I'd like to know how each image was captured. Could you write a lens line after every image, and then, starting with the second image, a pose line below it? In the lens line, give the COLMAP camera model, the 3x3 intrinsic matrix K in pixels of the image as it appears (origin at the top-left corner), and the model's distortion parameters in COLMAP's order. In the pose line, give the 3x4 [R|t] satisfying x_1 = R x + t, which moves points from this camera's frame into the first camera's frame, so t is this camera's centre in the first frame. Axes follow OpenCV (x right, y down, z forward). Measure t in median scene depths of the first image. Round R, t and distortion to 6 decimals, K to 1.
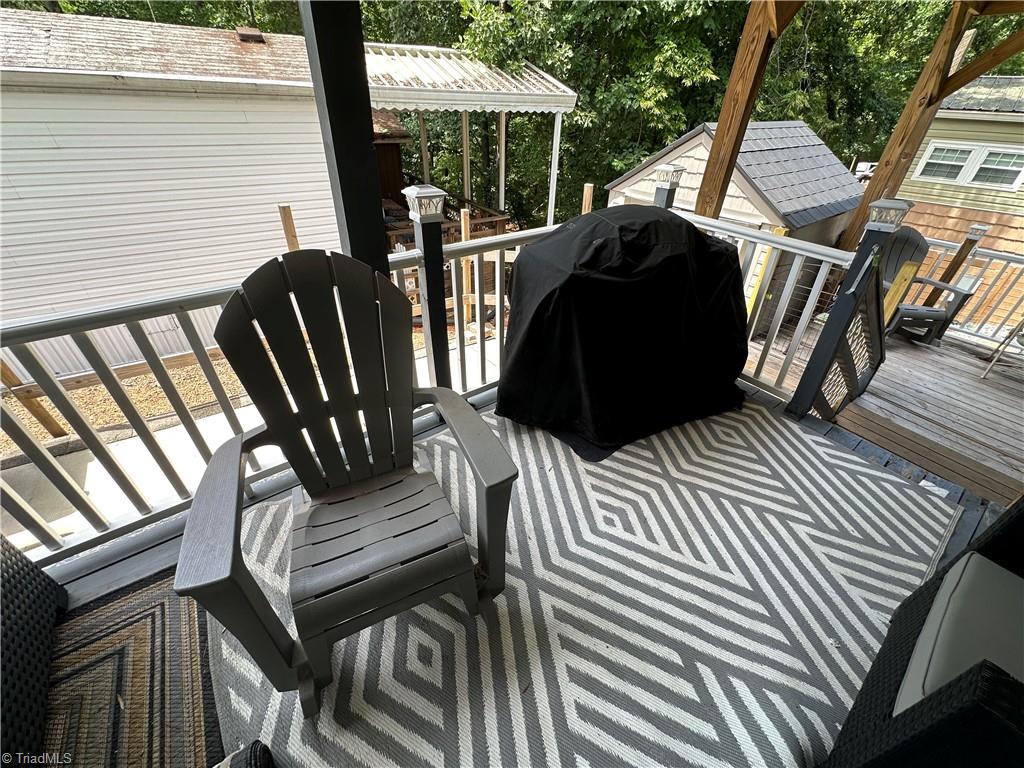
lens RADIAL K [[409.7, 0, 515.8], [0, 409.7, 384.7], [0, 0, 1]] dist [-0.002312, 0.000070]
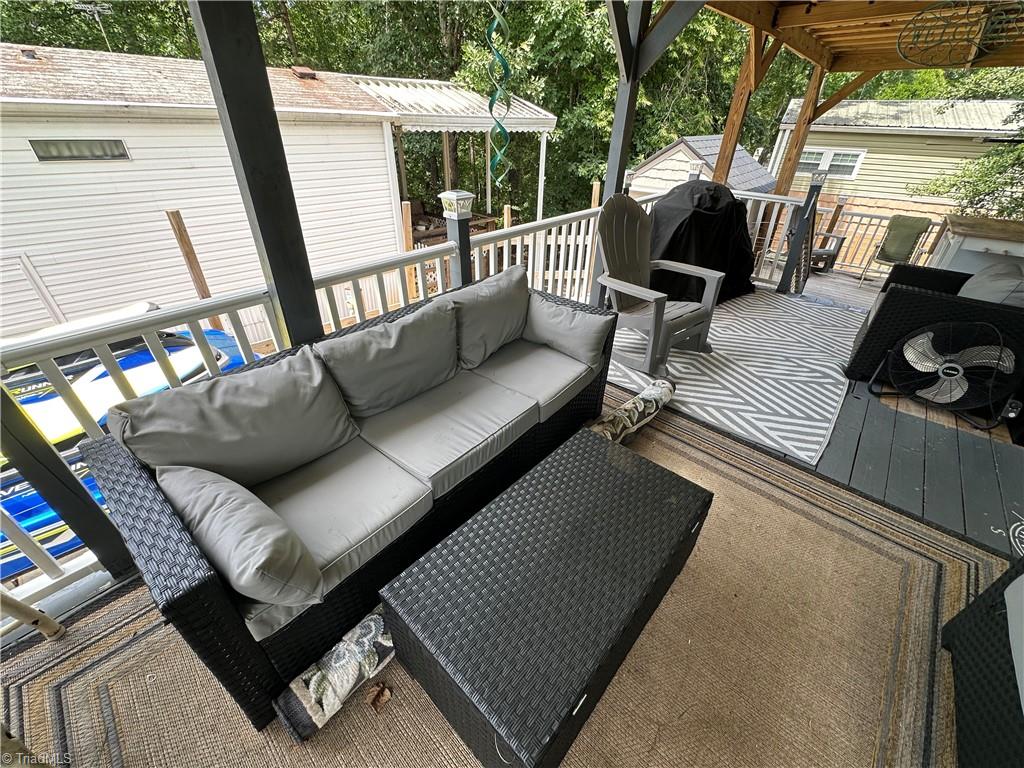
lens RADIAL K [[406.8, 0, 512.0], [0, 406.8, 384.0], [0, 0, 1]] dist [-0.004193, -0.000369]
pose [[0.979559, -0.118425, 0.162605, -0.302350], [0.123076, 0.992219, -0.018800, 0.131902], [-0.159113, 0.038428, 0.986512, -0.208780]]
